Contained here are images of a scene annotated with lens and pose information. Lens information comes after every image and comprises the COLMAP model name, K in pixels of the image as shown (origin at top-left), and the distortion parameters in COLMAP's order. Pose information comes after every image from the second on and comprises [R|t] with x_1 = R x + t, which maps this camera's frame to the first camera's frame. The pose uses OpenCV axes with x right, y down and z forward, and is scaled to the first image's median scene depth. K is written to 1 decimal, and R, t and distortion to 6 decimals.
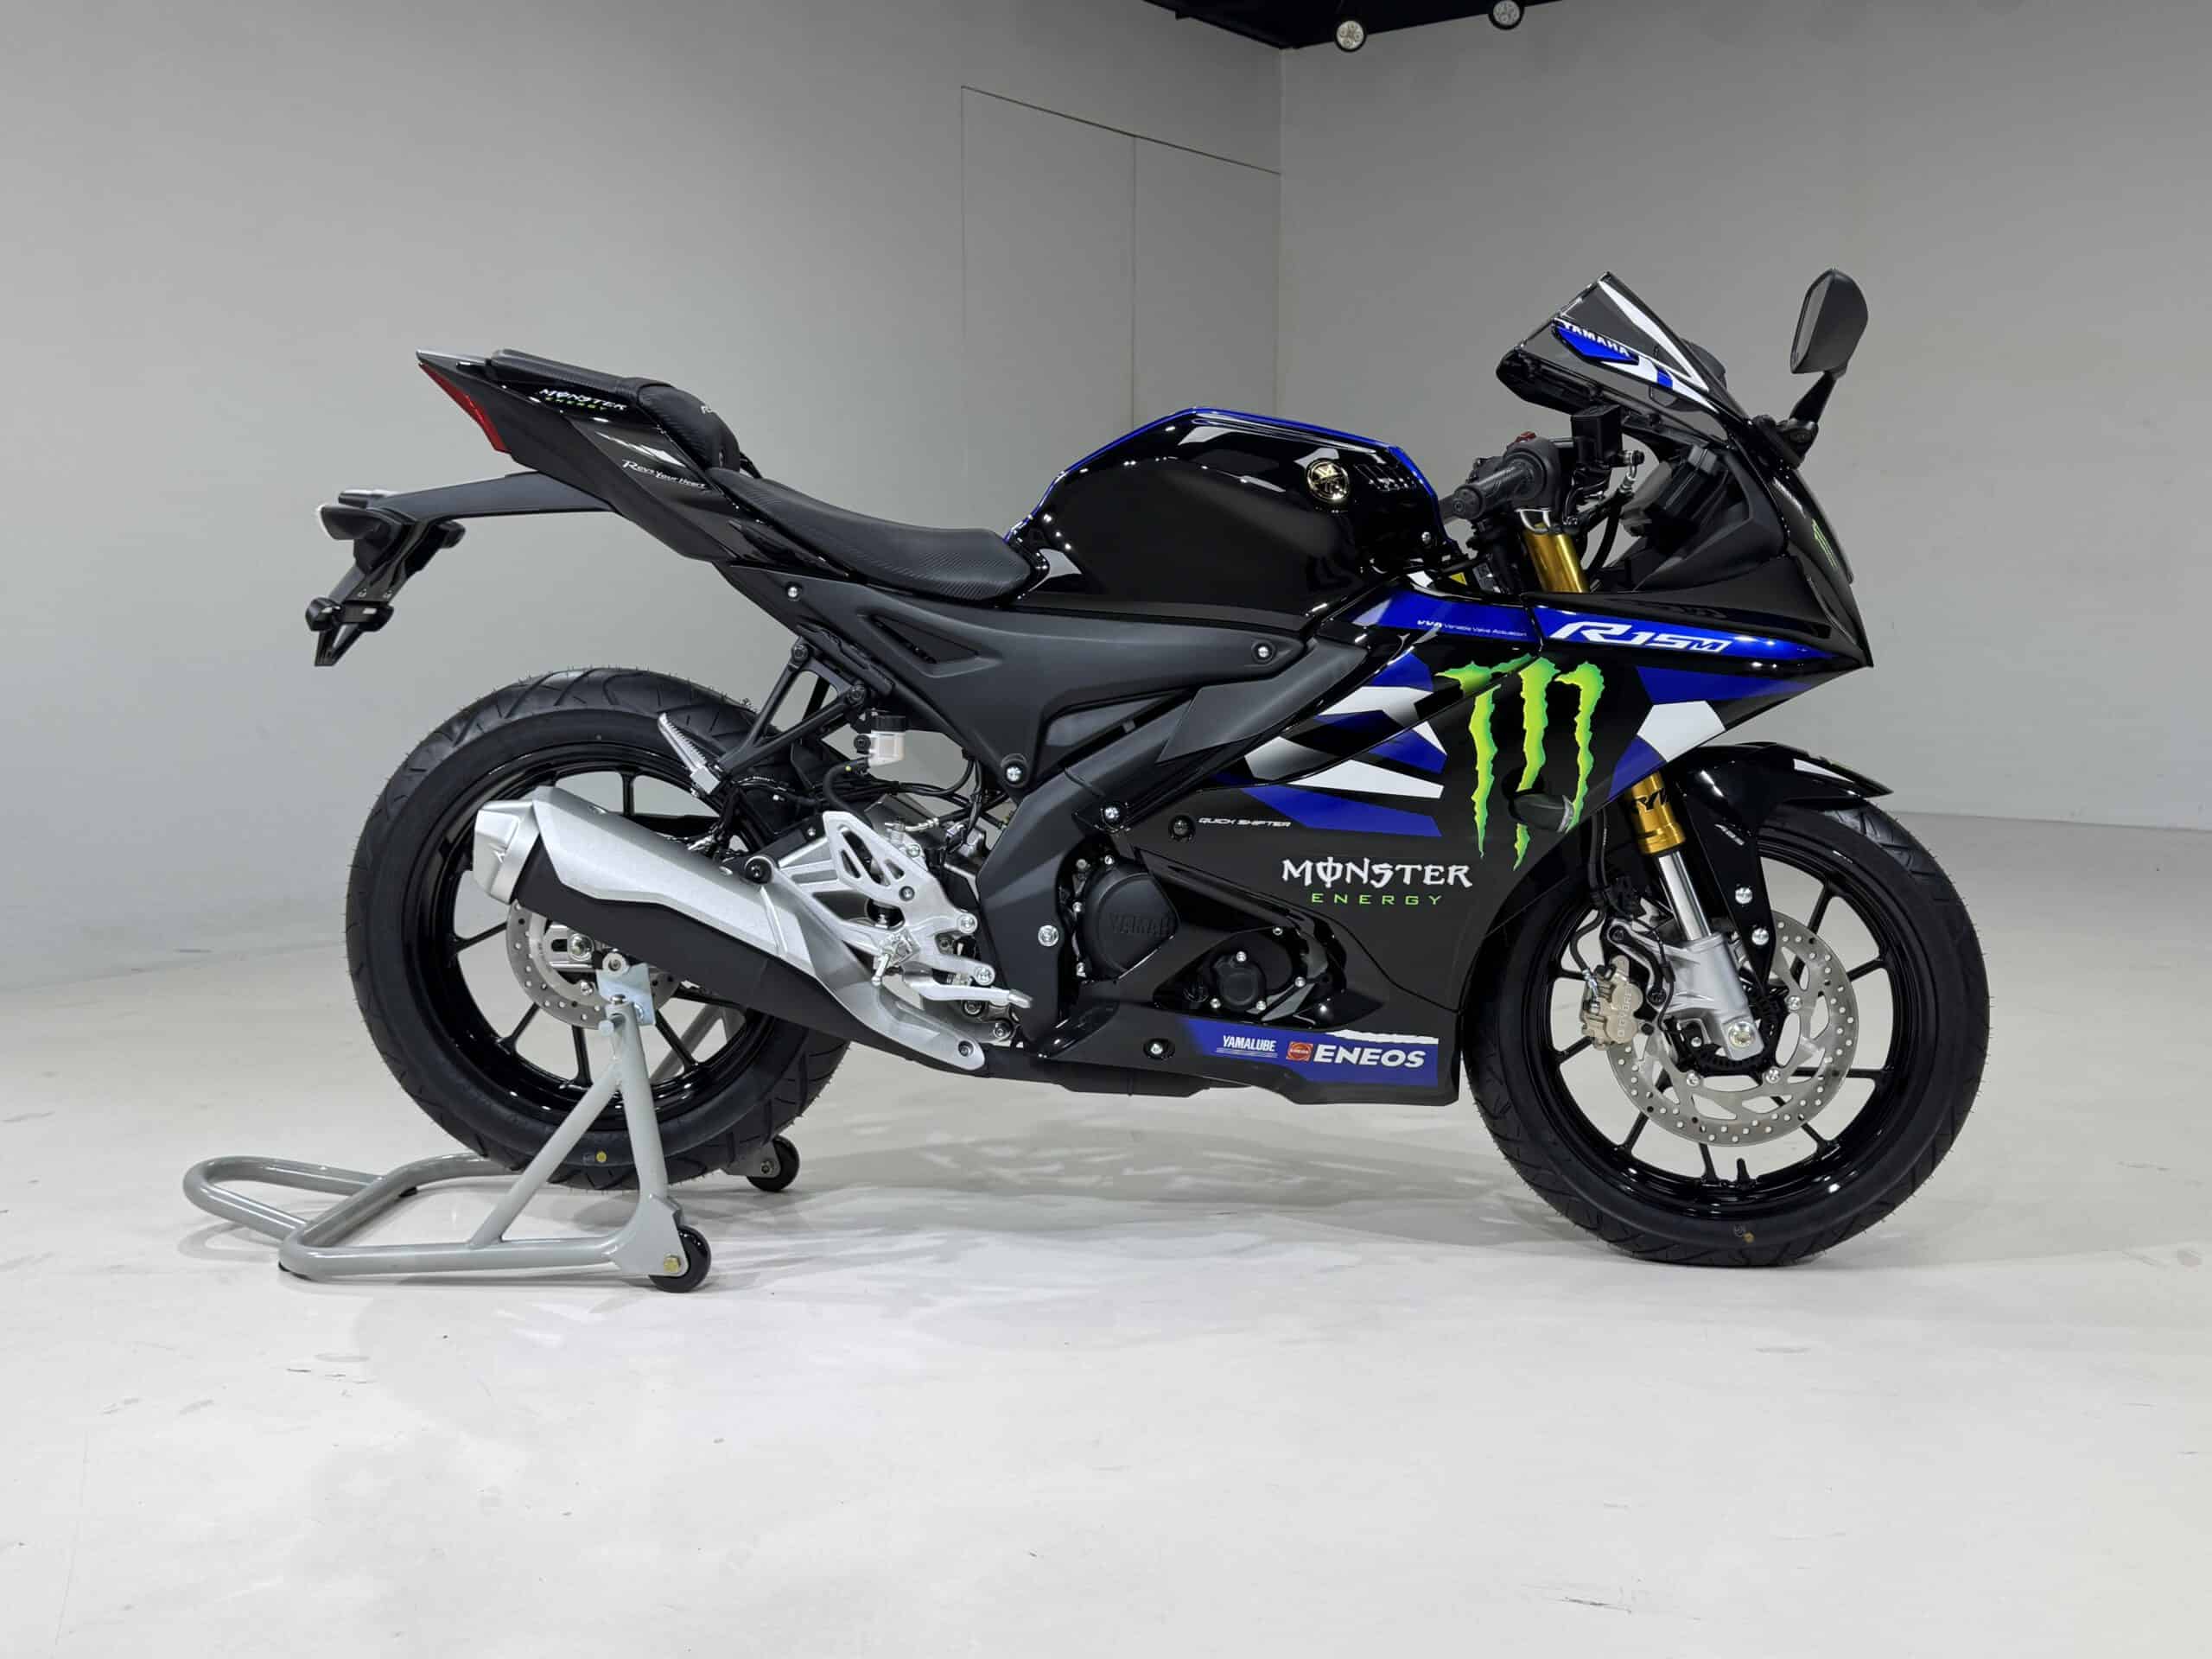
lens RADIAL K [[2104.9, 0, 1119.6], [0, 2104.9, 839.2], [0, 0, 1]] dist [0.120522, 0.000000]
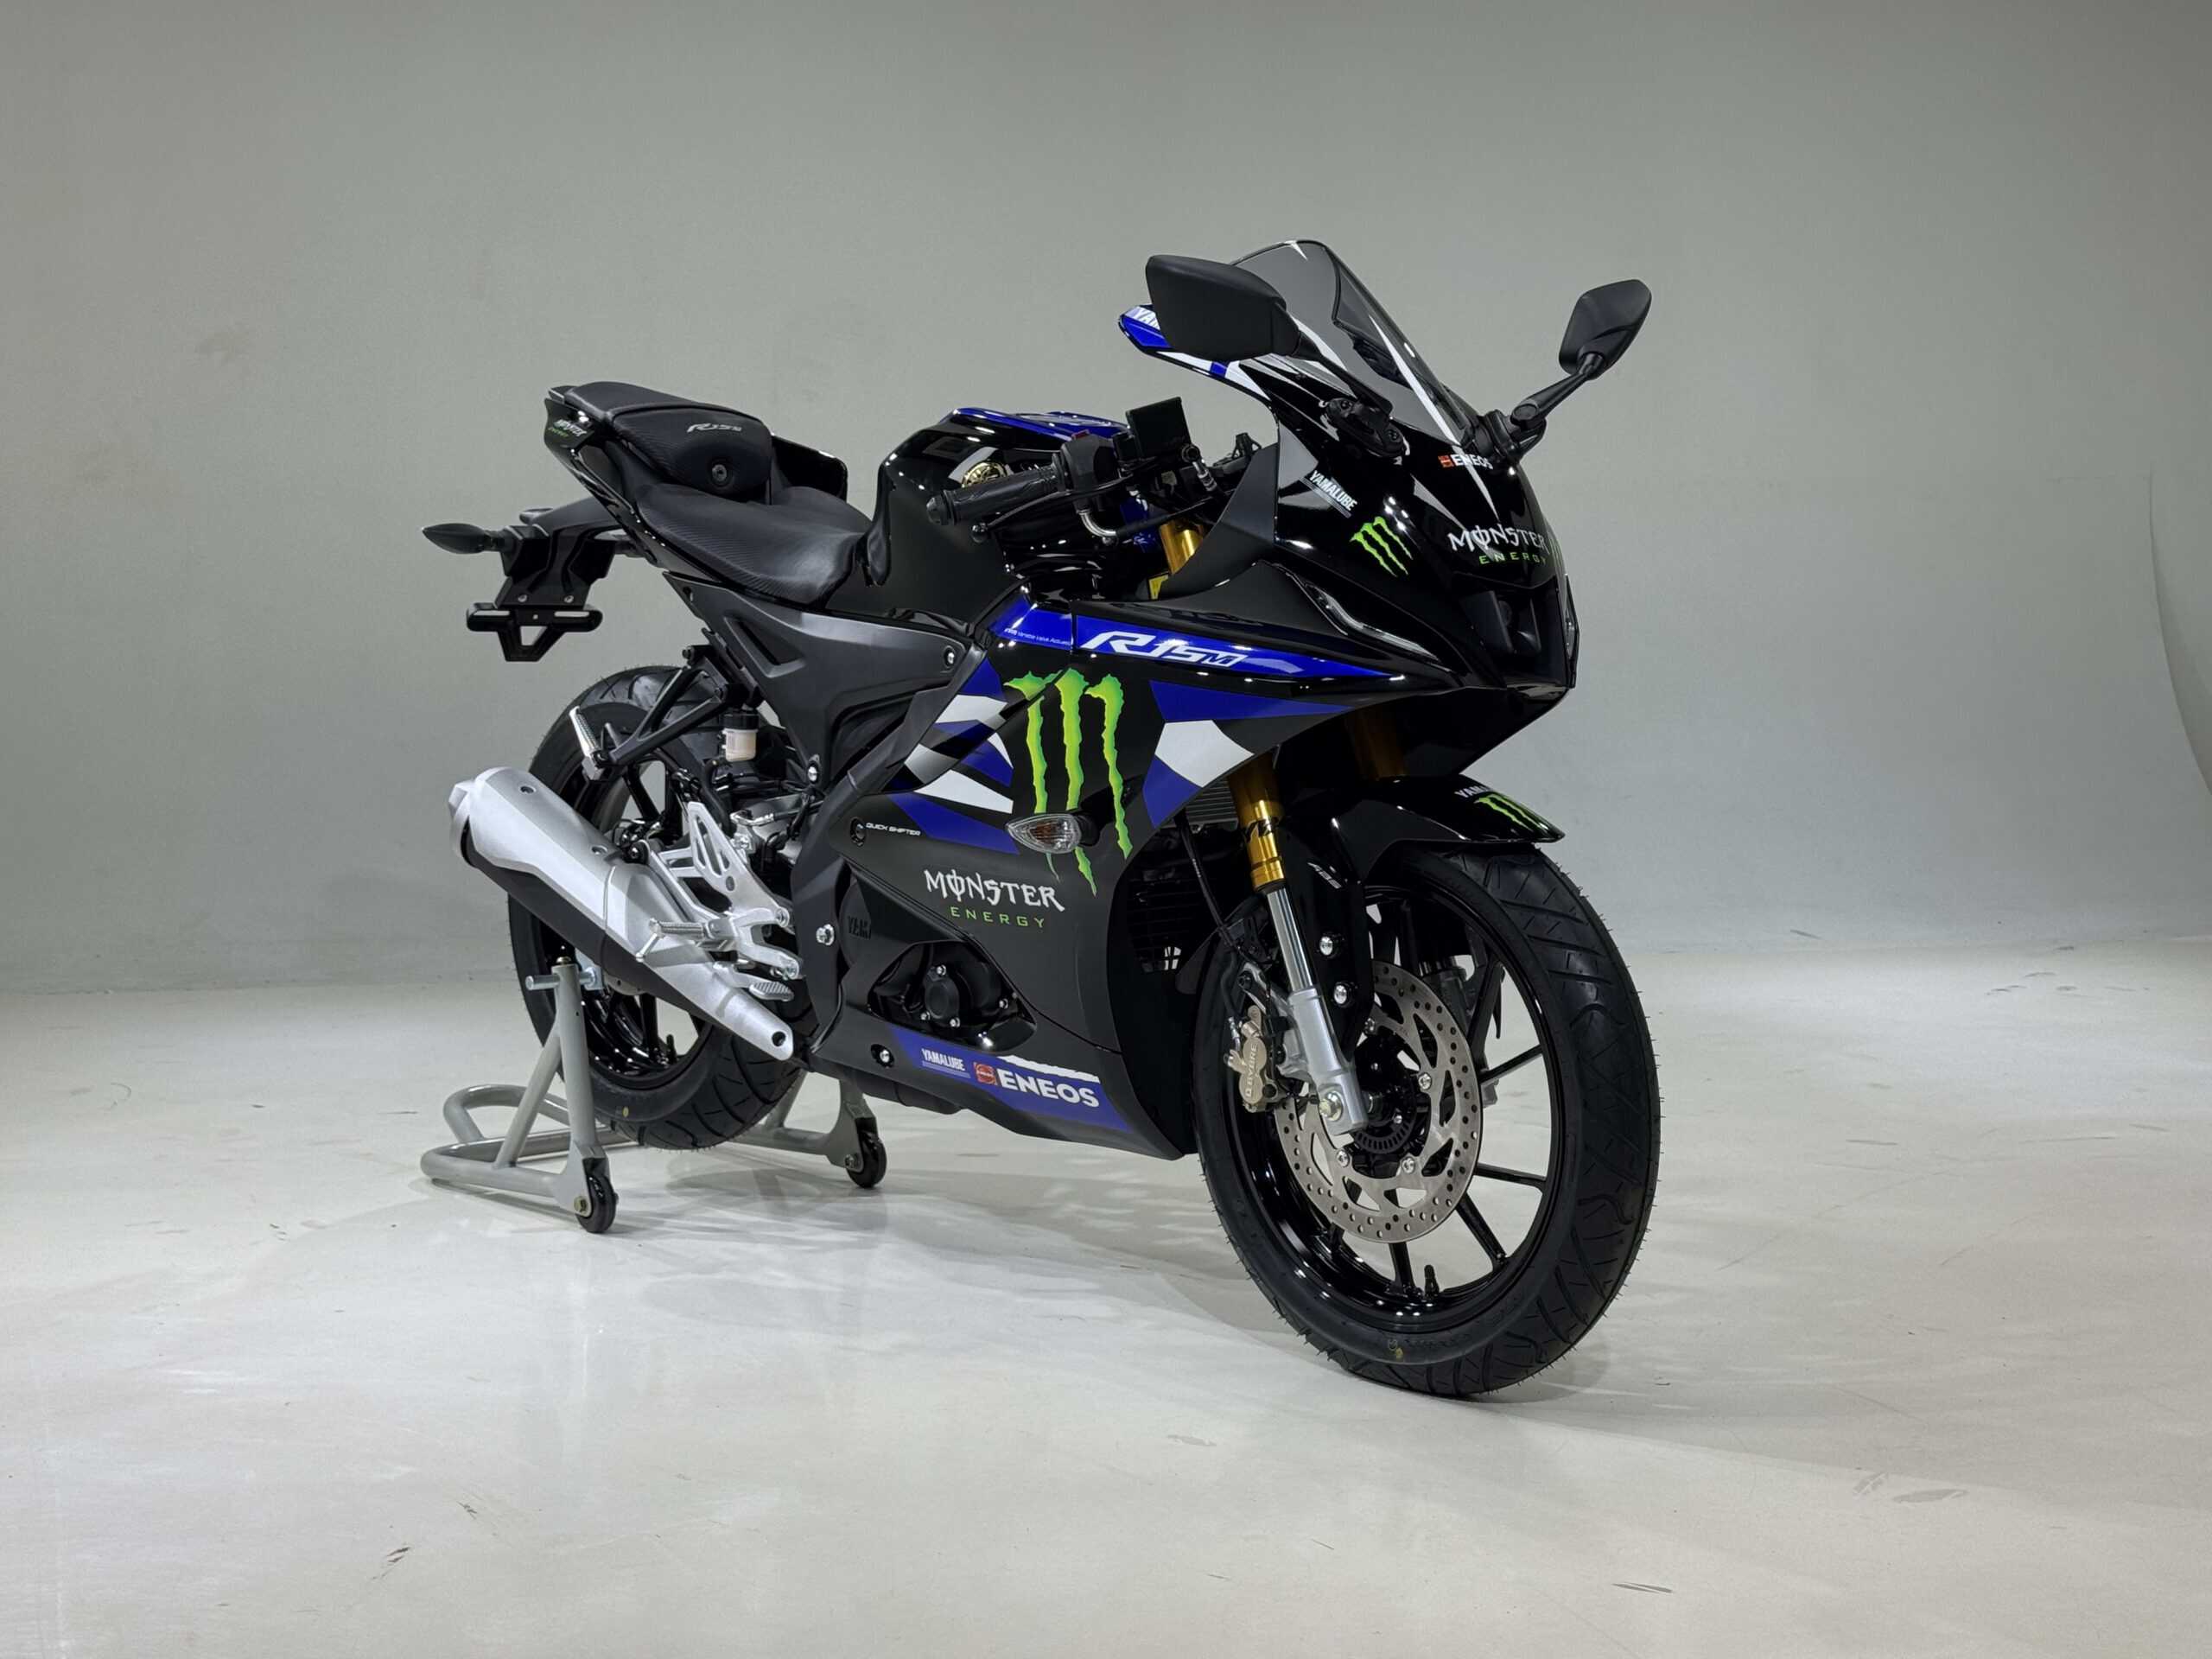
lens RADIAL K [[3082.4, 0, 1099.0], [0, 3082.4, 820.5], [0, 0, 1]] dist [0.044693, 0.000000]
pose [[0.718554, 0.048677, -0.693766, 1.128945], [-0.065071, 0.997877, 0.002618, -0.022190], [0.692420, 0.043263, 0.720196, 0.022580]]
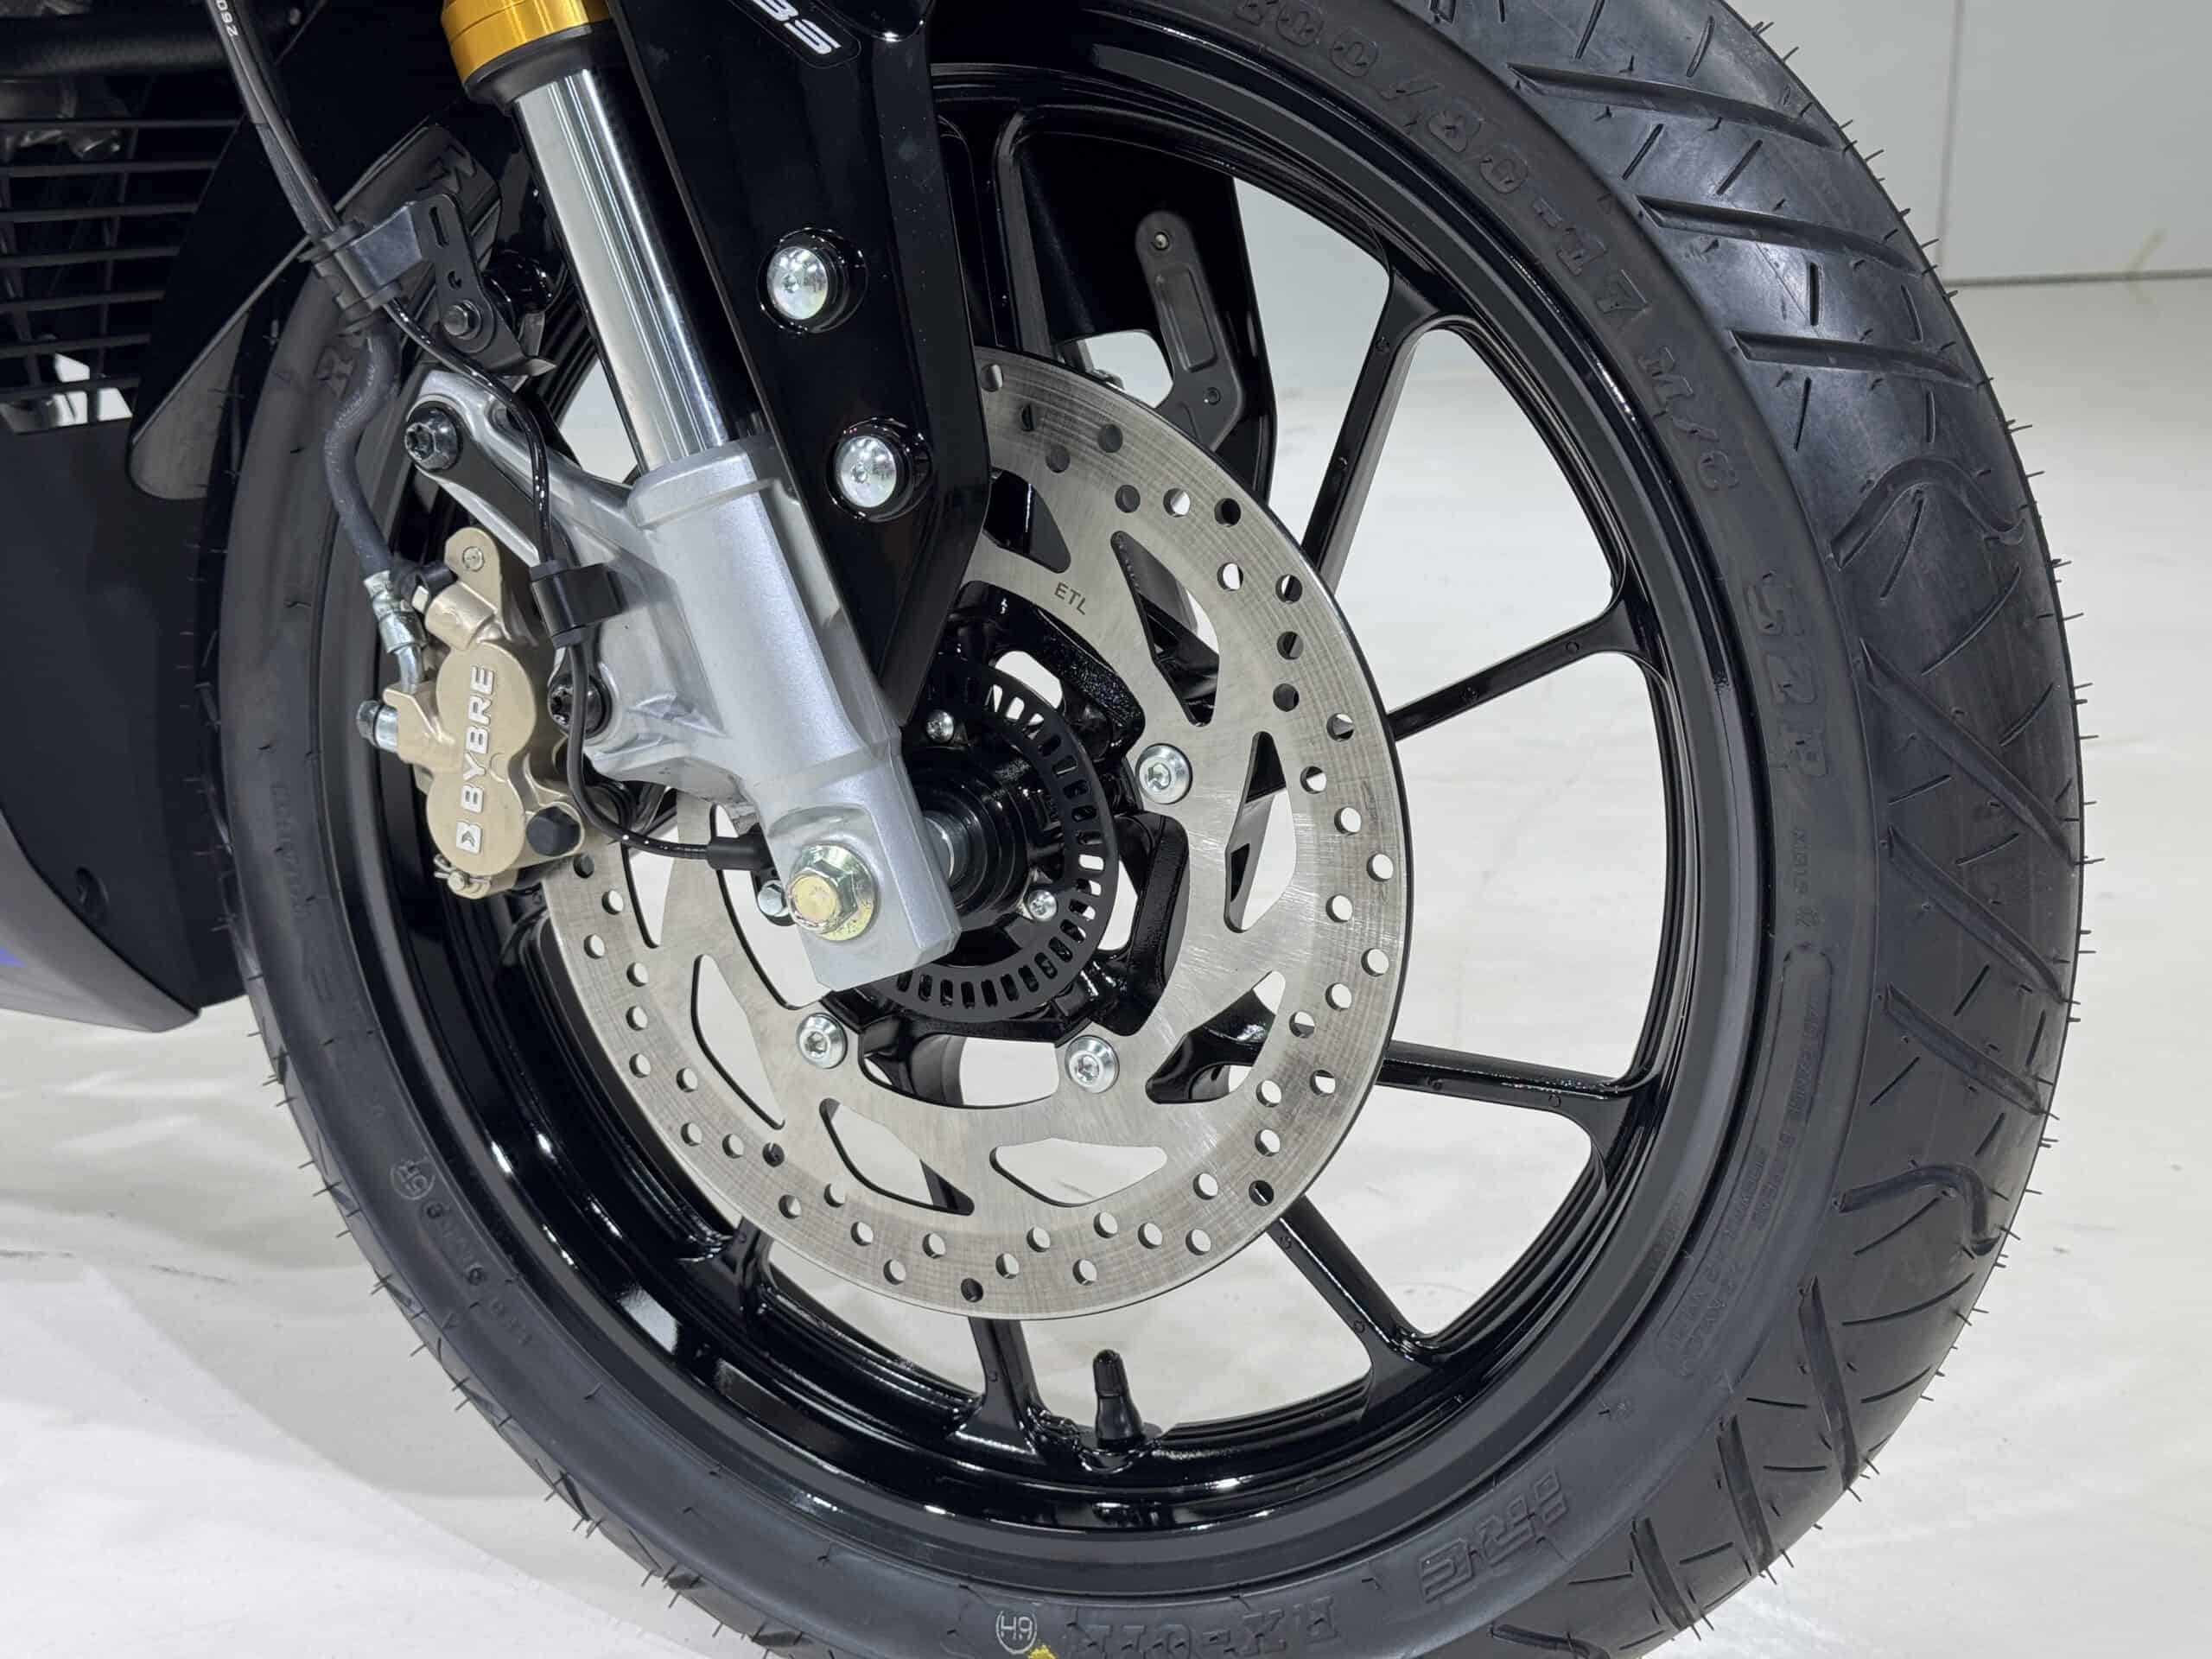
lens RADIAL K [[3093.5, 0, 1100.4], [0, 3093.5, 830.5], [0, 0, 1]] dist [0.099860, 0.000000]
pose [[0.926056, 0.090942, -0.366264, 0.459501], [-0.038731, 0.988308, 0.147466, 0.035266], [0.375392, -0.122376, 0.918752, 0.720721]]
